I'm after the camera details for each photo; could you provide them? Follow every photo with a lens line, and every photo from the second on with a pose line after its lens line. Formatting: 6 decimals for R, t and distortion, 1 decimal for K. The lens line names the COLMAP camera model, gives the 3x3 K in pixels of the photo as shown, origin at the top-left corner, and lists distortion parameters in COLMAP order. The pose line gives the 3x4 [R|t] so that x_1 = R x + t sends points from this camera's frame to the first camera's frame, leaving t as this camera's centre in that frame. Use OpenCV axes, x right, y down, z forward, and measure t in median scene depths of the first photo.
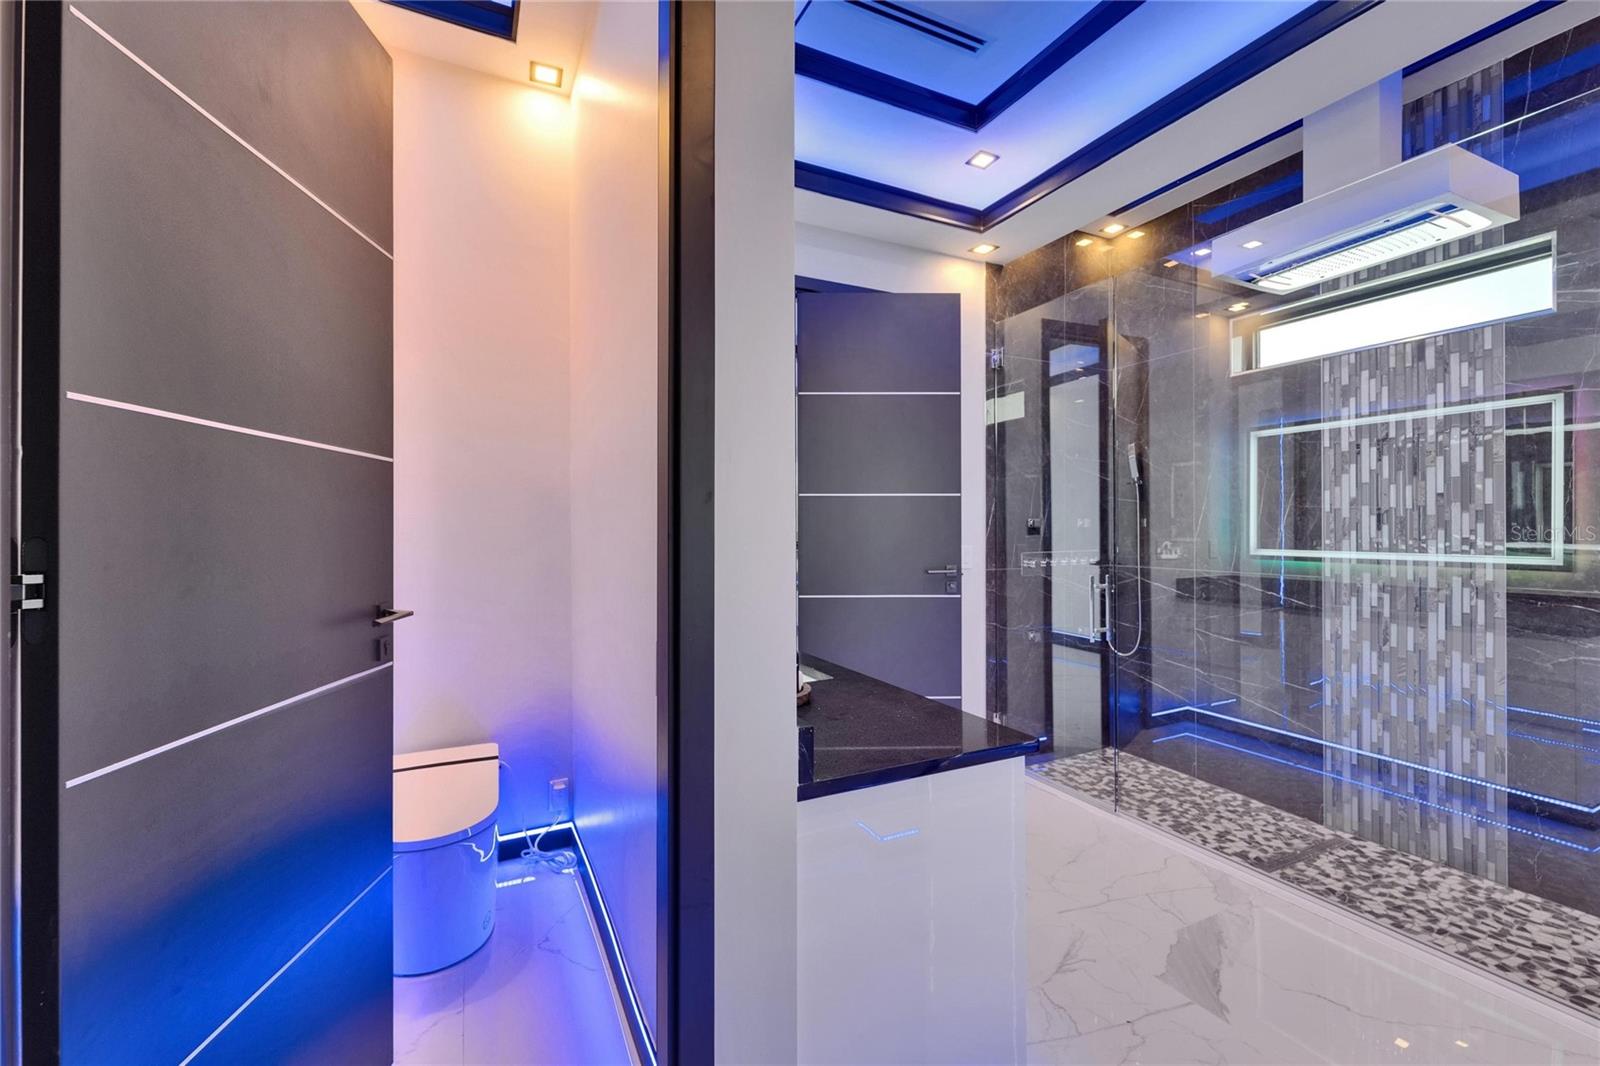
lens RADIAL K [[656.0, 0, 797.3], [0, 656.0, 527.7], [0, 0, 1]] dist [-0.000105, -0.000083]
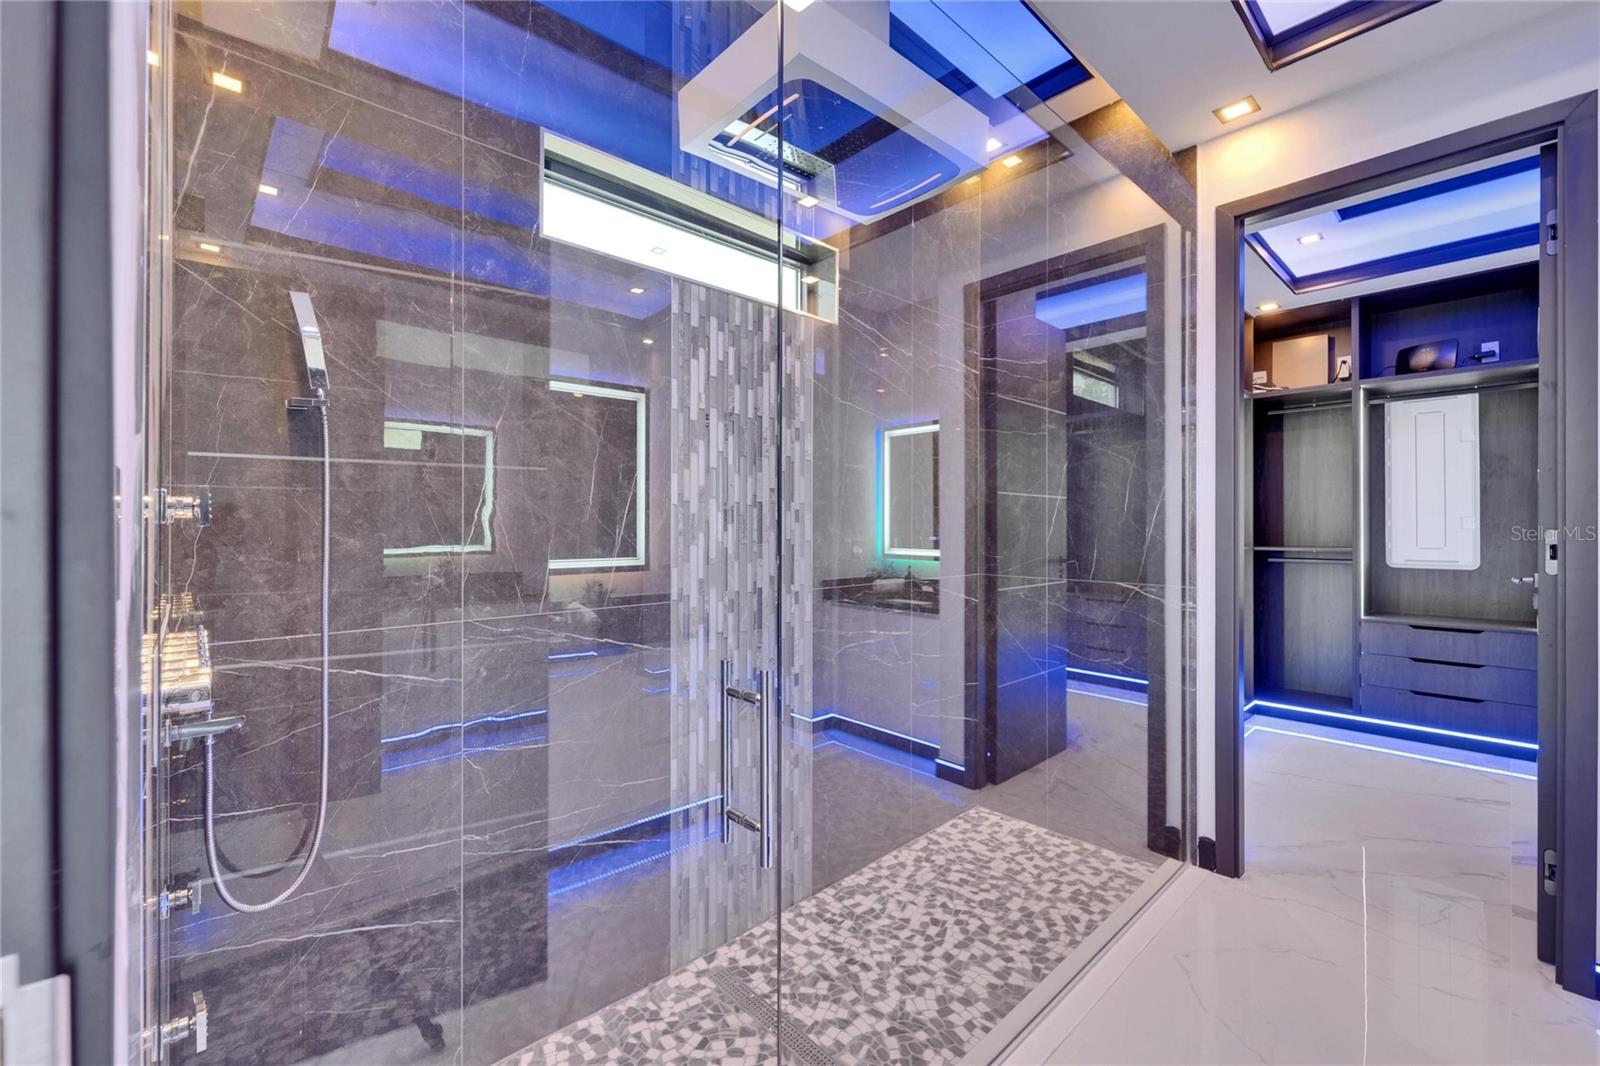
lens RADIAL K [[656.0, 0, 797.3], [0, 656.0, 527.7], [0, 0, 1]] dist [-0.000105, -0.000083]
pose [[-0.284025, 0.006782, 0.958793, 0.136359], [0.000525, 0.999976, -0.006918, 0.004694], [-0.958817, -0.001461, -0.284022, 1.183424]]
